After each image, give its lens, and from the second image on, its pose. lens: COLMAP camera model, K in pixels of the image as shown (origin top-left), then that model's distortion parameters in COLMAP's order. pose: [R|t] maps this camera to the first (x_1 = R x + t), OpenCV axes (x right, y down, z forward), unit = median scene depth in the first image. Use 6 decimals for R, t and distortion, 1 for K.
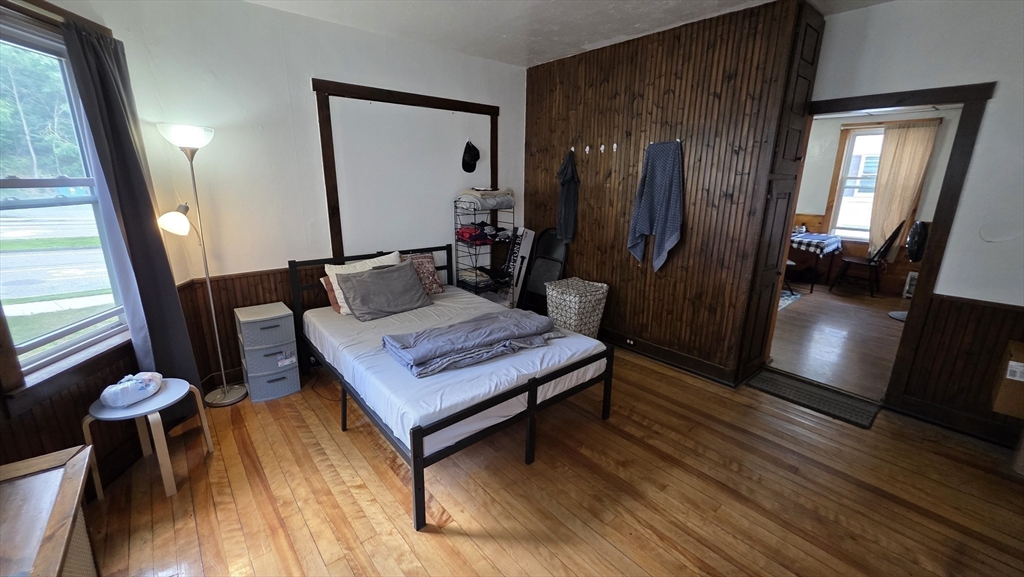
lens RADIAL K [[412.9, 0, 509.8], [0, 412.9, 284.8], [0, 0, 1]] dist [-0.002224, -0.000137]
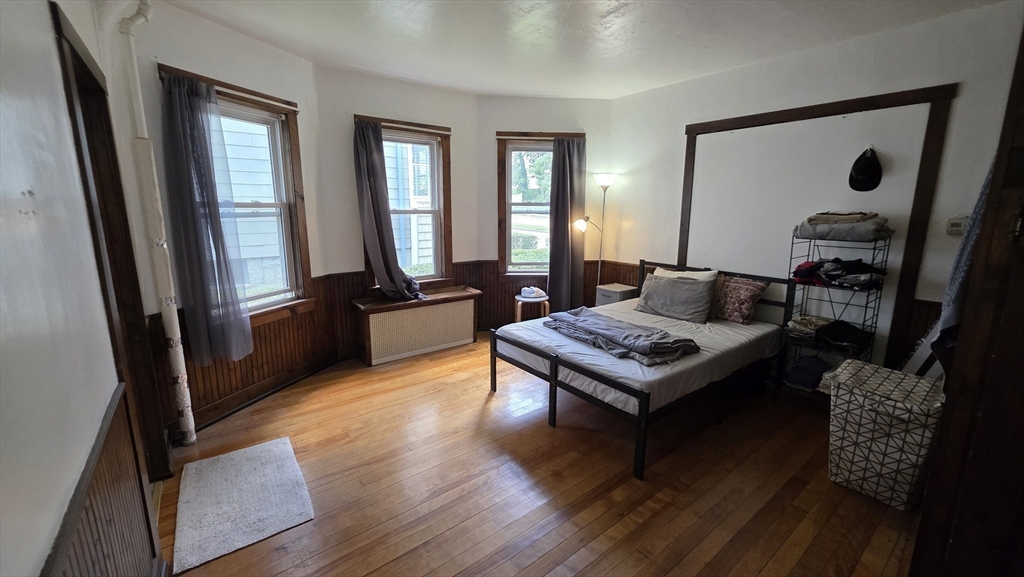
lens RADIAL K [[412.9, 0, 508.9], [0, 412.9, 290.3], [0, 0, 1]] dist [-0.002224, -0.000137]
pose [[-0.055046, 0.186472, -0.980917, 1.053671], [-0.256530, 0.946789, 0.194380, -0.136861], [0.964967, 0.262335, -0.004281, 0.692934]]
